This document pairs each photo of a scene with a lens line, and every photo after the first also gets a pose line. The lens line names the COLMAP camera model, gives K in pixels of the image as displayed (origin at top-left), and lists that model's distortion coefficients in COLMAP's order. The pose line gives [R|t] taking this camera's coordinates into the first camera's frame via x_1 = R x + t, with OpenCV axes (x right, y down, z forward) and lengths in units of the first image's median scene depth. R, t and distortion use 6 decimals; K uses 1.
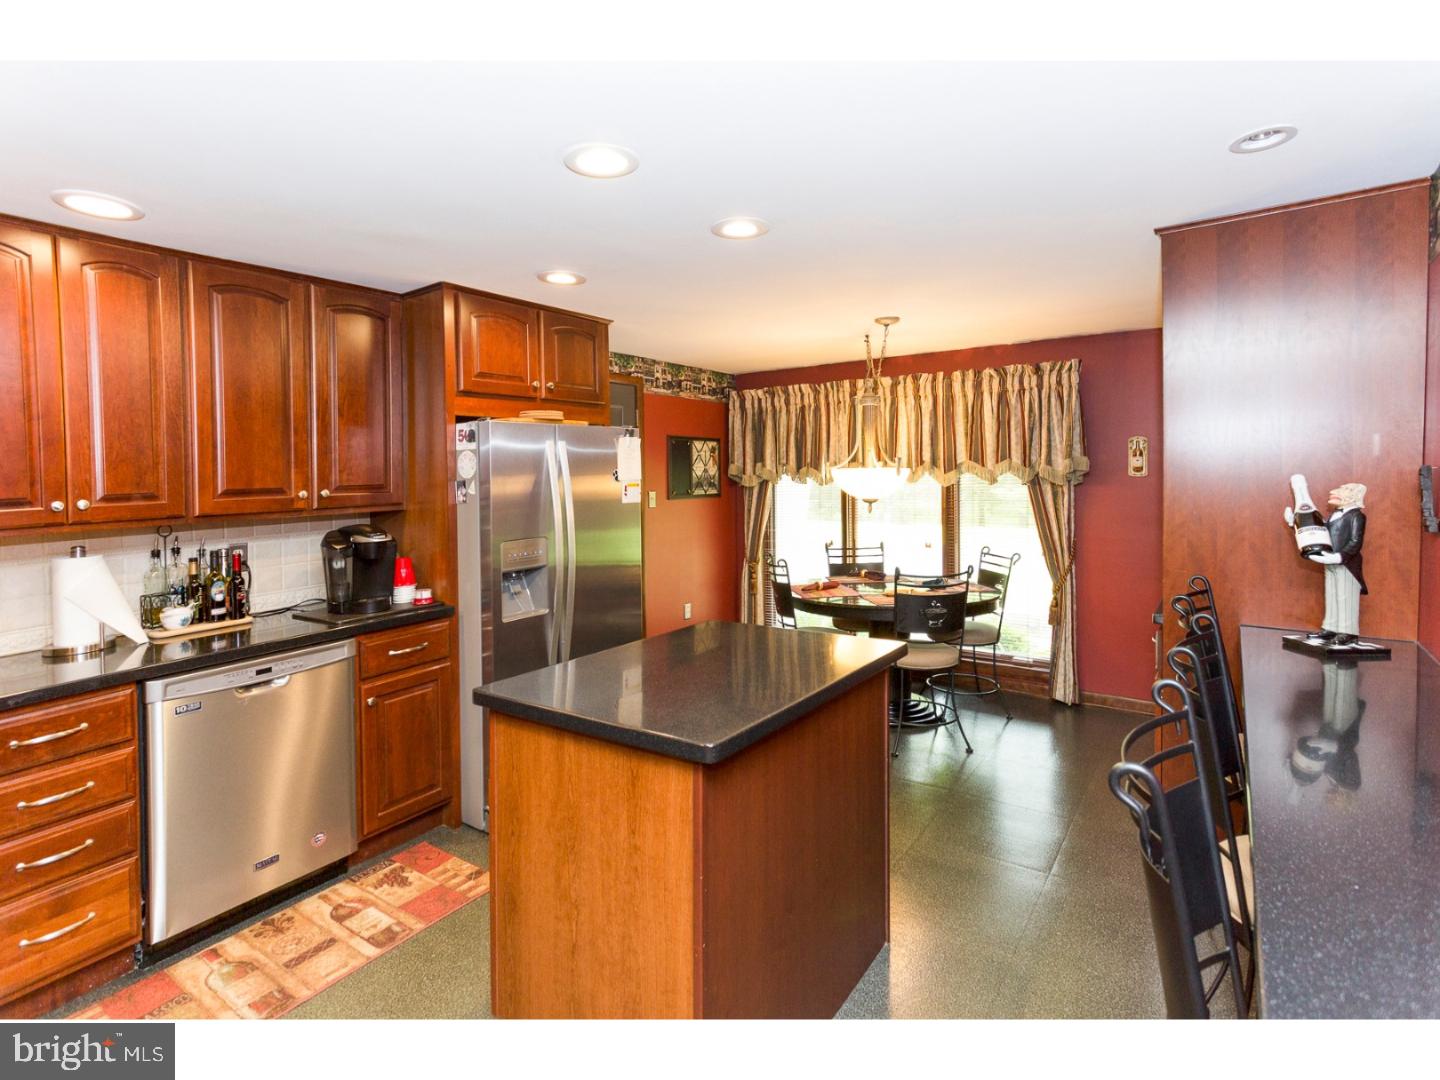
lens RADIAL K [[709.7, 0, 719.5], [0, 709.7, 504.0], [0, 0, 1]] dist [-0.044890, 0.059799]
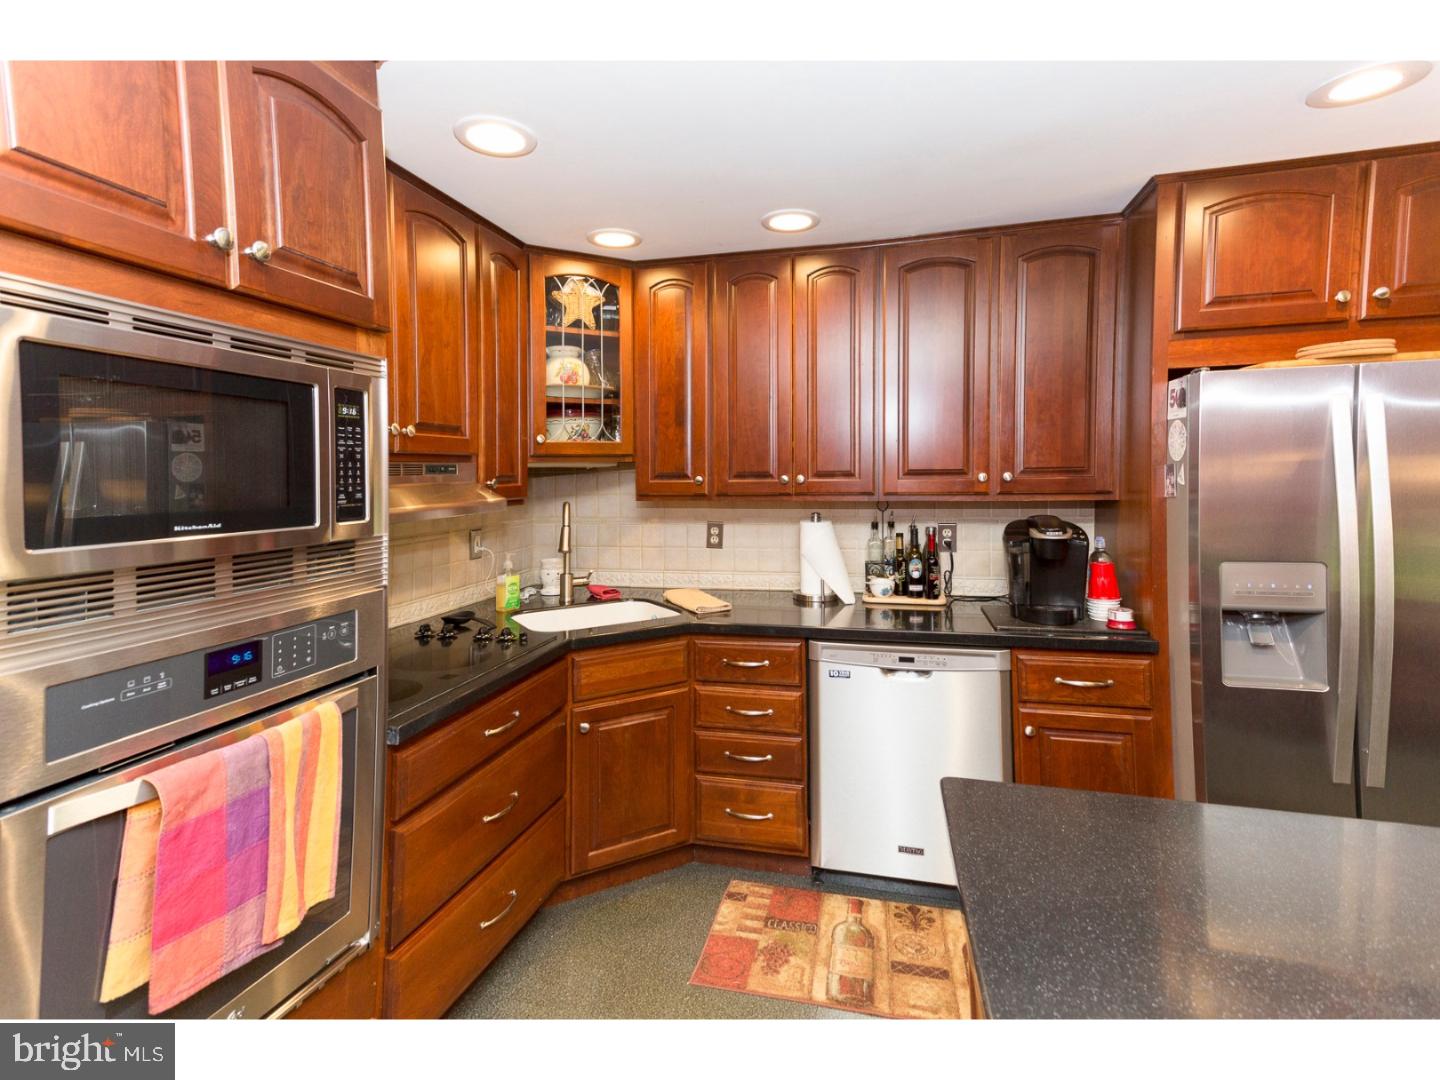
lens RADIAL K [[709.7, 0, 719.5], [0, 709.7, 504.0], [0, 0, 1]] dist [-0.044890, 0.059799]
pose [[0.351119, 0.073123, -0.933471, 0.128822], [-0.039450, 0.997216, 0.063278, -0.020976], [0.935499, 0.014607, 0.353026, 0.364420]]
